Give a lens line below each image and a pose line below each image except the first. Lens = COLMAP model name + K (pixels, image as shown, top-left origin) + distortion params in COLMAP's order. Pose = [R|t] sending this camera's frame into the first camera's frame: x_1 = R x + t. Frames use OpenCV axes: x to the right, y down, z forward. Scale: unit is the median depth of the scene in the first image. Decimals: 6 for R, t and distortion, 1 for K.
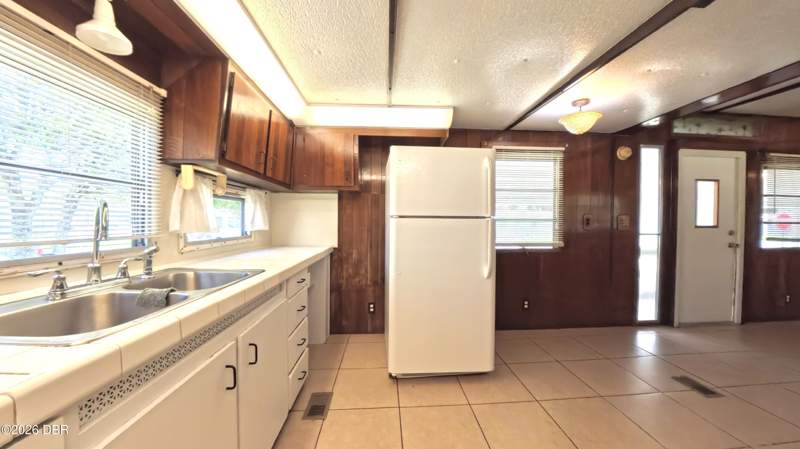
lens RADIAL K [[262.9, 0, 400.0], [0, 262.9, 224.5], [0, 0, 1]] dist [-0.018776, -0.000053]
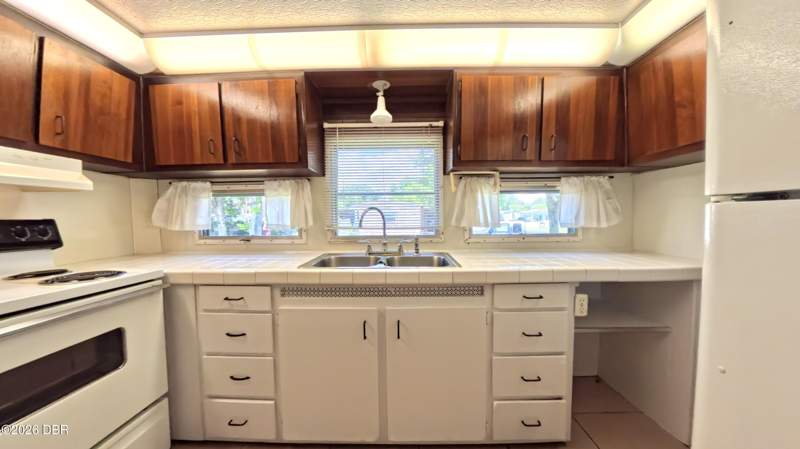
lens RADIAL K [[262.9, 0, 400.0], [0, 262.9, 224.5], [0, 0, 1]] dist [-0.018776, -0.000053]
pose [[-0.071718, 0.024805, -0.997116, 0.496070], [0.000969, 0.999692, 0.024799, -0.011588], [0.997424, 0.000813, -0.071720, 0.881563]]
